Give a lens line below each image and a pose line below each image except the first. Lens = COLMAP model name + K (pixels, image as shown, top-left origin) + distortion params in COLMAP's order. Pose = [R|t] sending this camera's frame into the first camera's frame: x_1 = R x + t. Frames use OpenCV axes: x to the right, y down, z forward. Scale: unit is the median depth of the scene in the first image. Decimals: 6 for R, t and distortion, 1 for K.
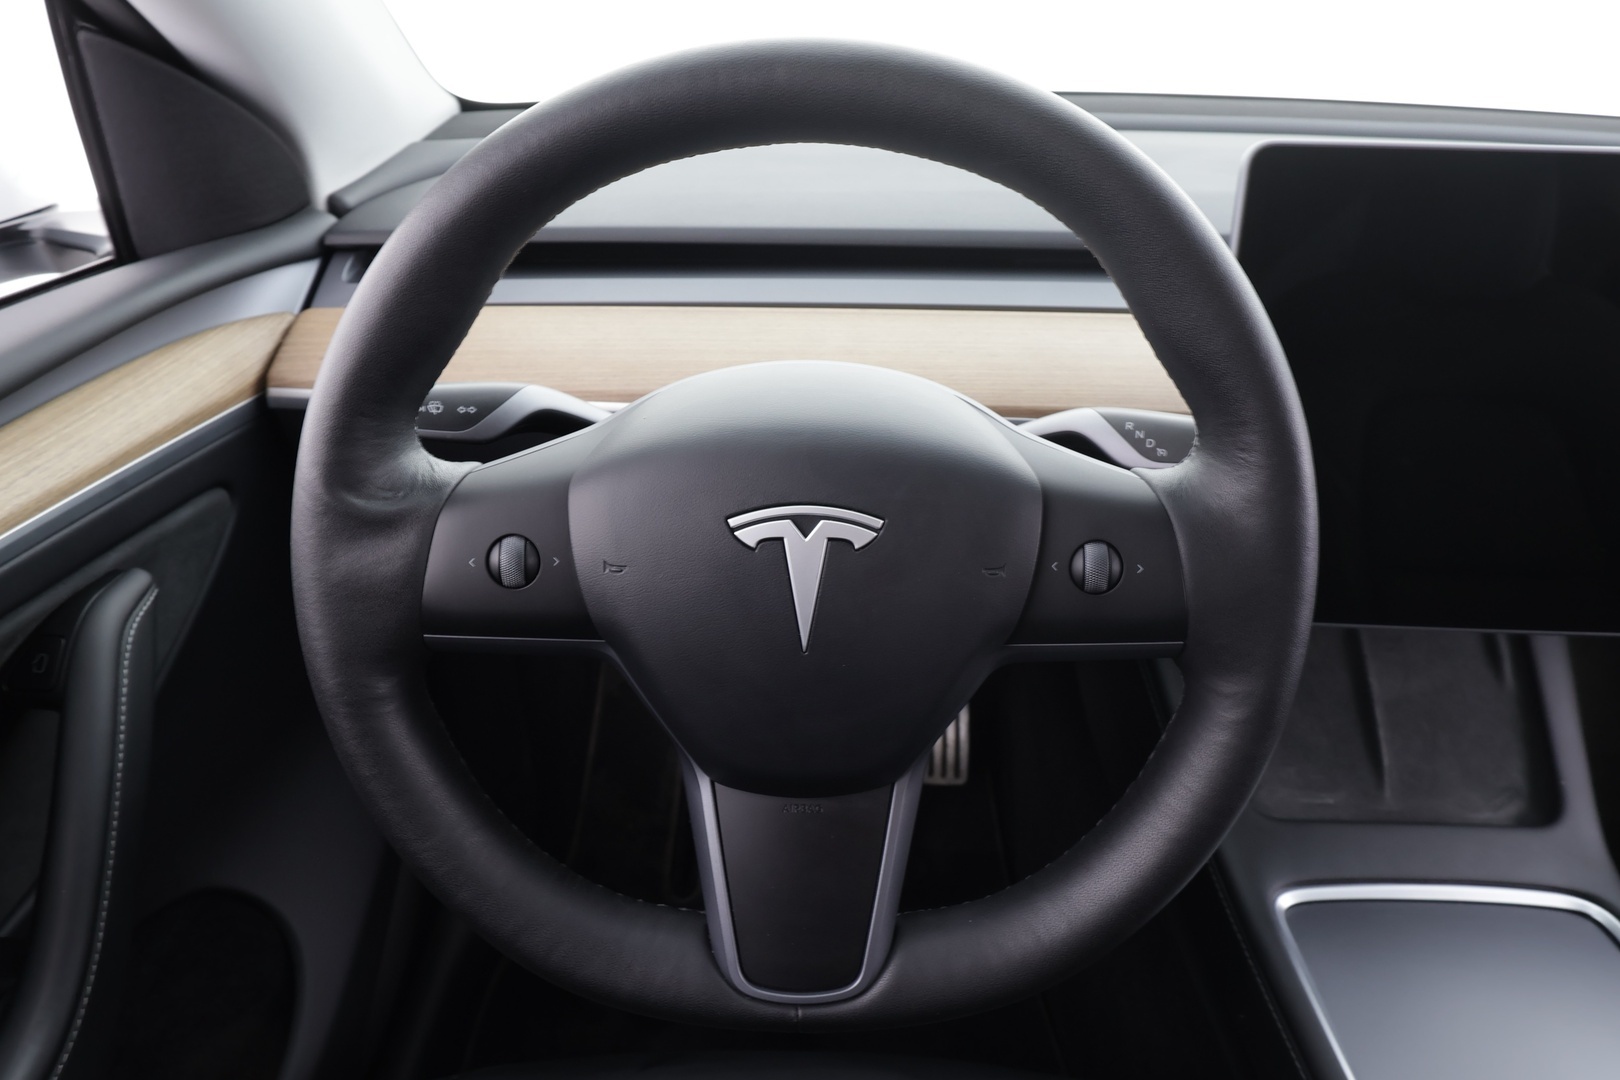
lens RADIAL K [[1082.5, 0, 812.0], [0, 1082.5, 512.0], [0, 0, 1]] dist [-0.003717, 0.000629]
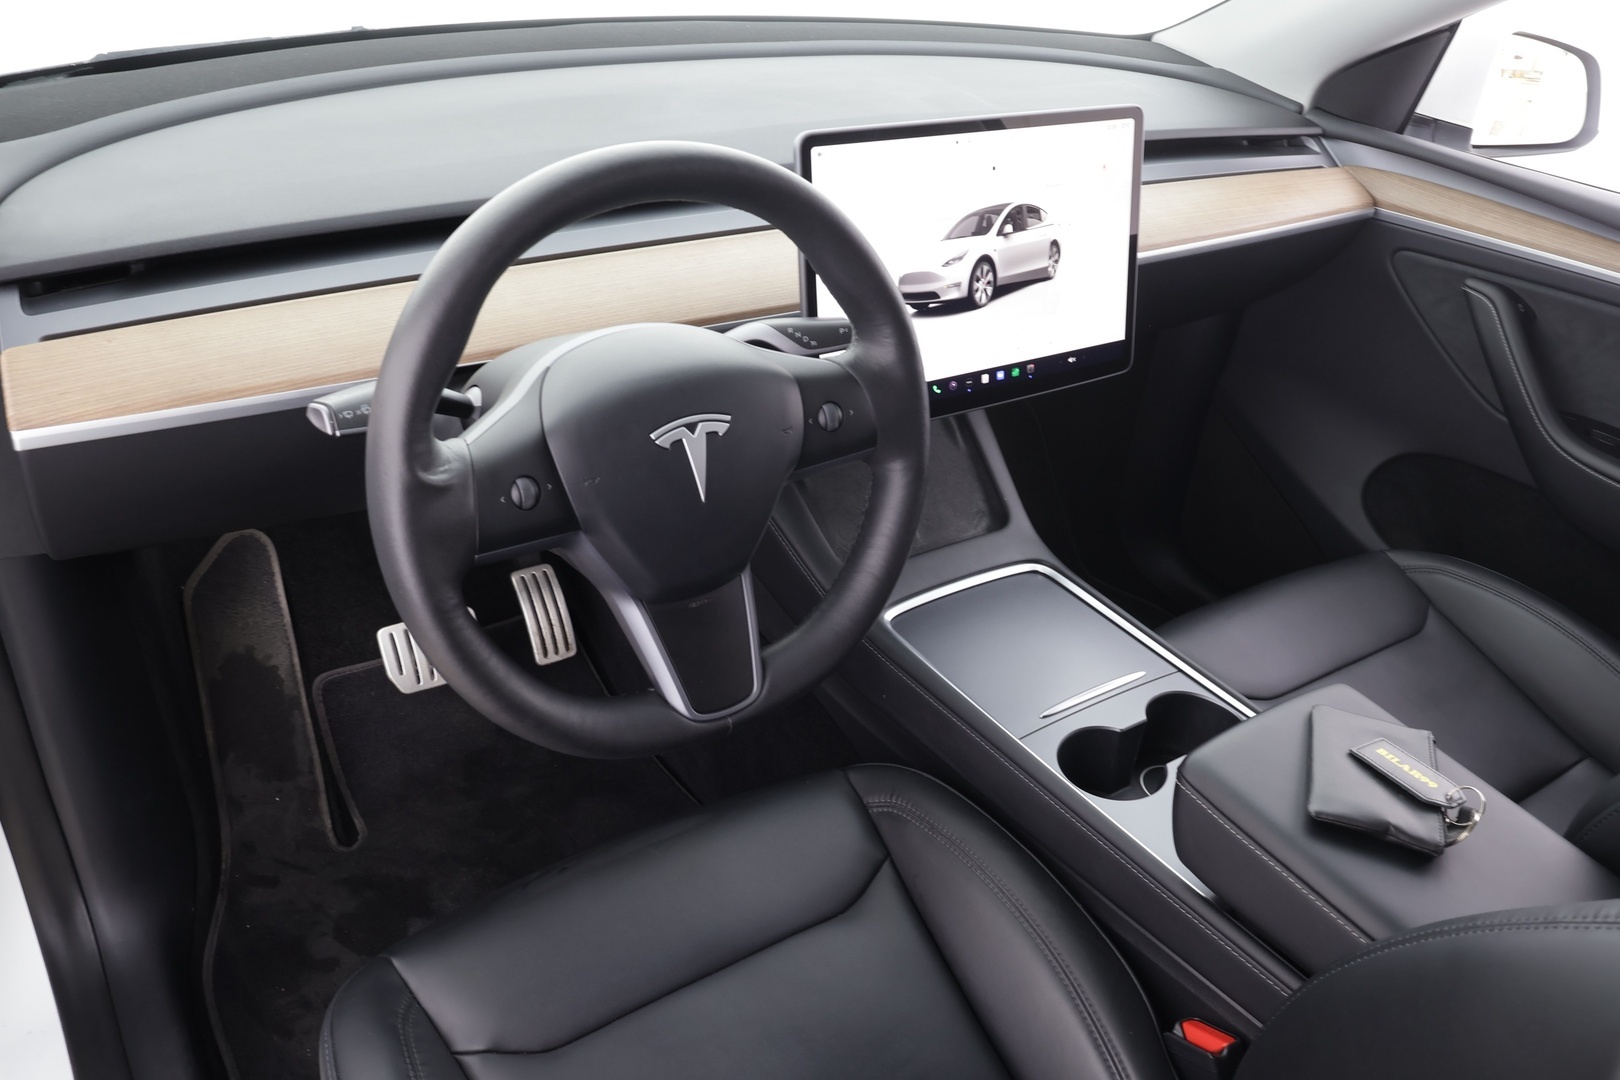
lens RADIAL K [[1244.0, 0, 810.0], [0, 1244.0, 540.0], [0, 0, 1]] dist [-0.046557, 0.000424]
pose [[0.827229, -0.265034, 0.495428, -0.673258], [0.206602, 0.963465, 0.170446, -0.088191], [-0.522502, -0.038641, 0.851762, -0.587312]]
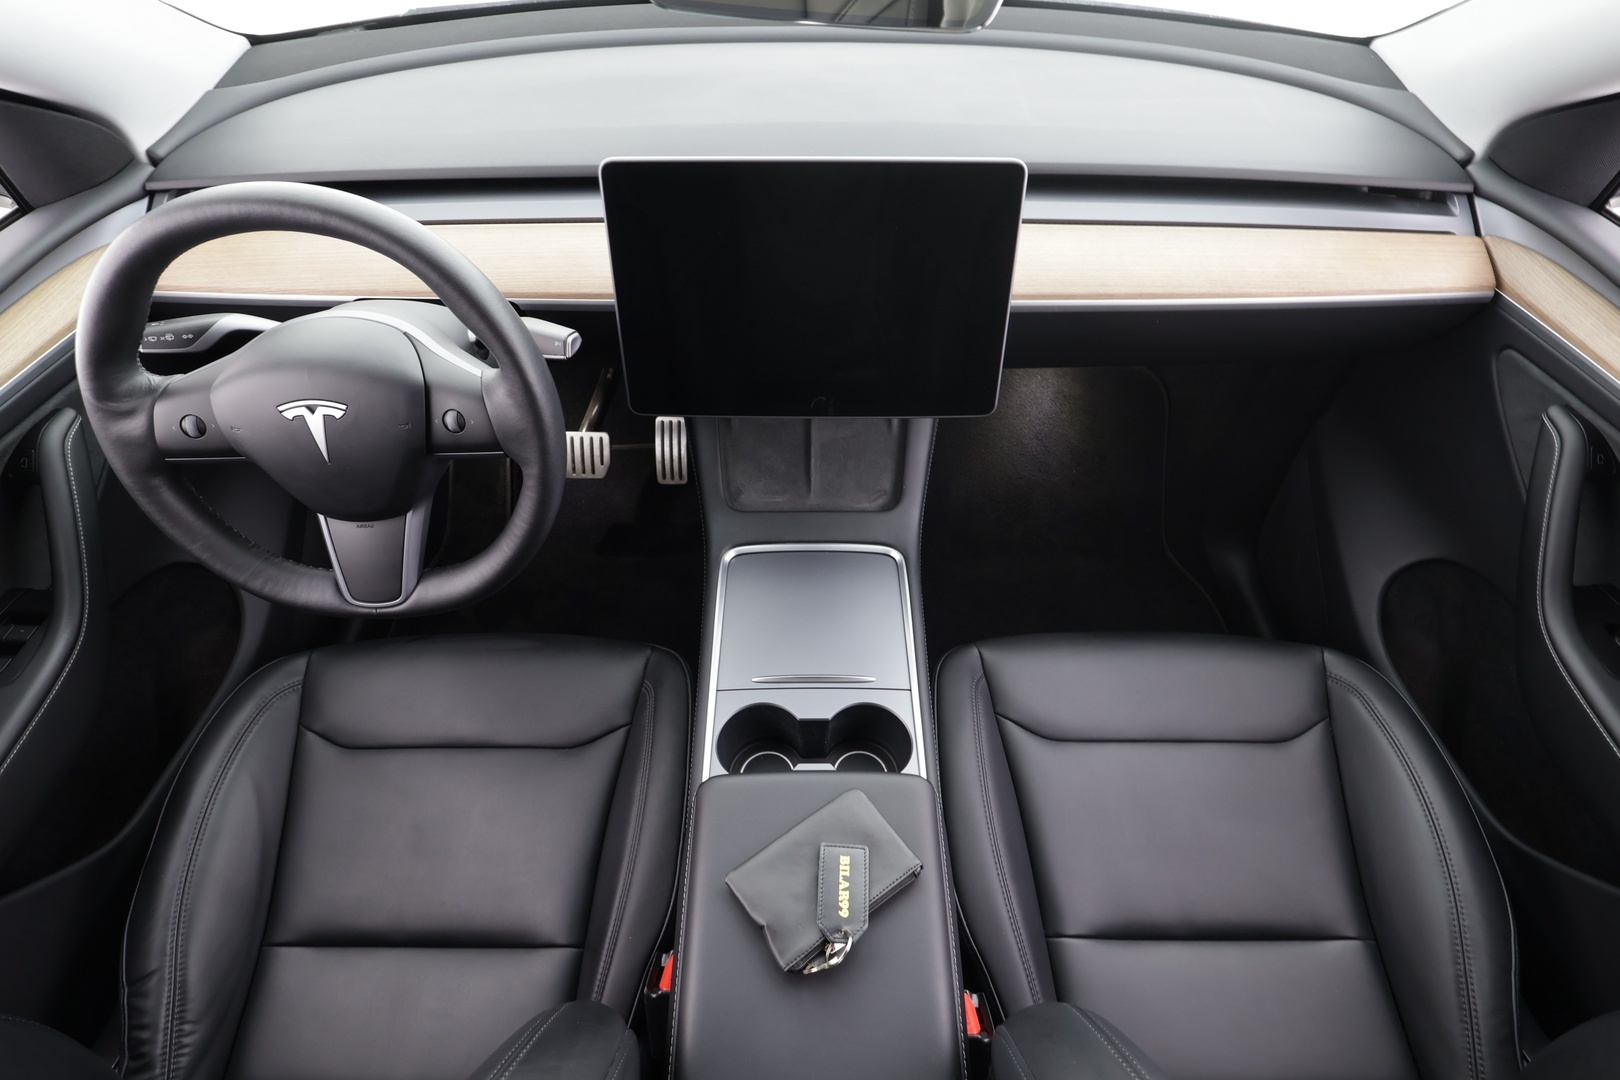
lens RADIAL K [[887.1, 0, 810.0], [0, 887.1, 540.0], [0, 0, 1]] dist [-0.016078, 0.000528]
pose [[0.999616, -0.027643, 0.001845, 0.792689], [0.025465, 0.942995, 0.331832, -0.244437], [-0.010913, -0.331657, 0.943337, -0.640991]]
